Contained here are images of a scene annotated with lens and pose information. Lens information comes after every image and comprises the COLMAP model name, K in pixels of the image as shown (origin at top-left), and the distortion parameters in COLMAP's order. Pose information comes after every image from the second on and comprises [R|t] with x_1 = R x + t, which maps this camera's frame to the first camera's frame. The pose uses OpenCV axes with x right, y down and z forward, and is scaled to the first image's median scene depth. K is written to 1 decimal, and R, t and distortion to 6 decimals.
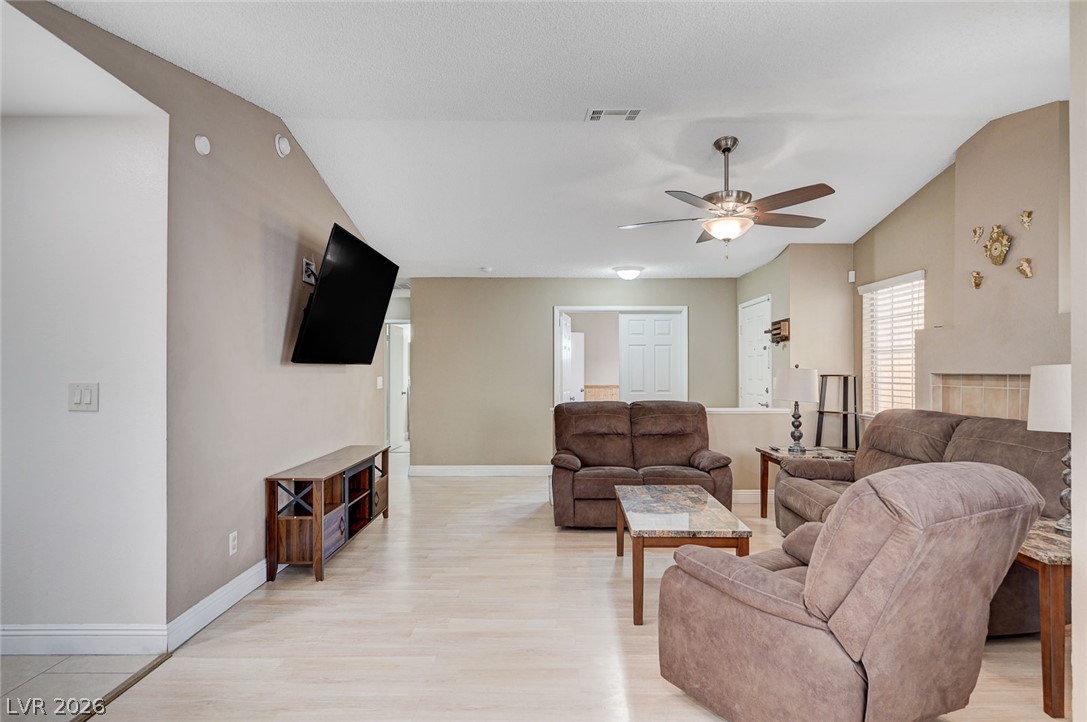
lens RADIAL K [[585.2, 0, 546.3], [0, 585.2, 365.2], [0, 0, 1]] dist [-0.003152, -0.000321]
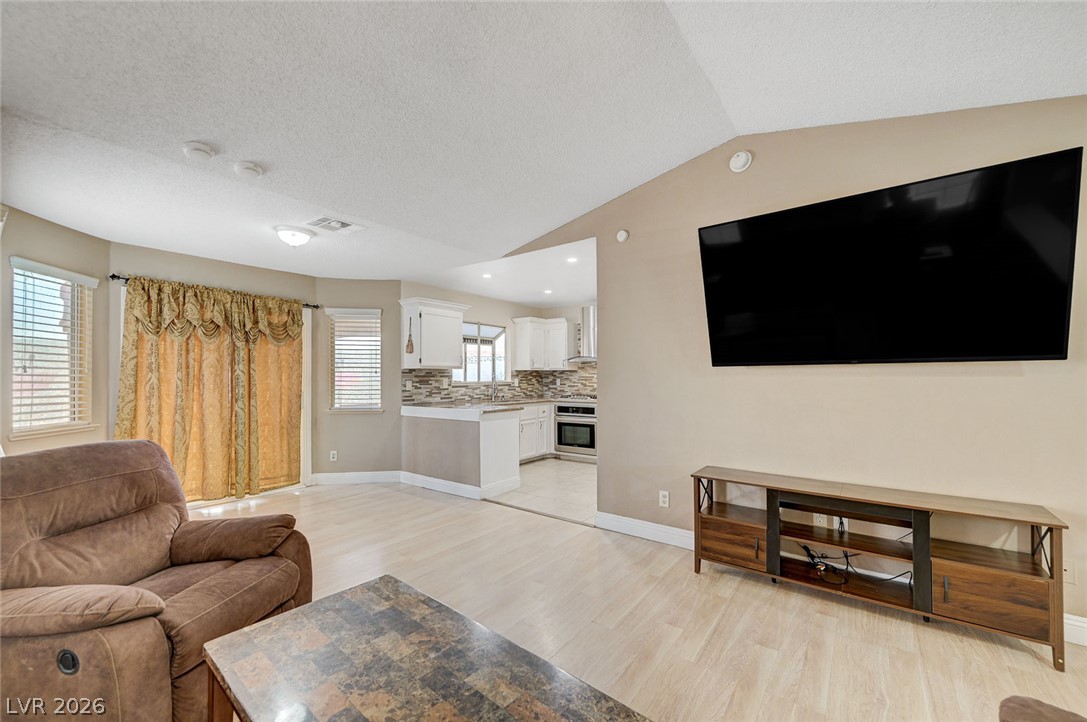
lens RADIAL K [[430.7, 0, 551.8], [0, 430.7, 373.3], [0, 0, 1]] dist [0.000326, 0.000571]
pose [[-0.597953, -0.001971, -0.801529, 0.301512], [0.012513, 0.999852, -0.011794, 0.010364], [0.801433, -0.017082, -0.597840, 0.955278]]
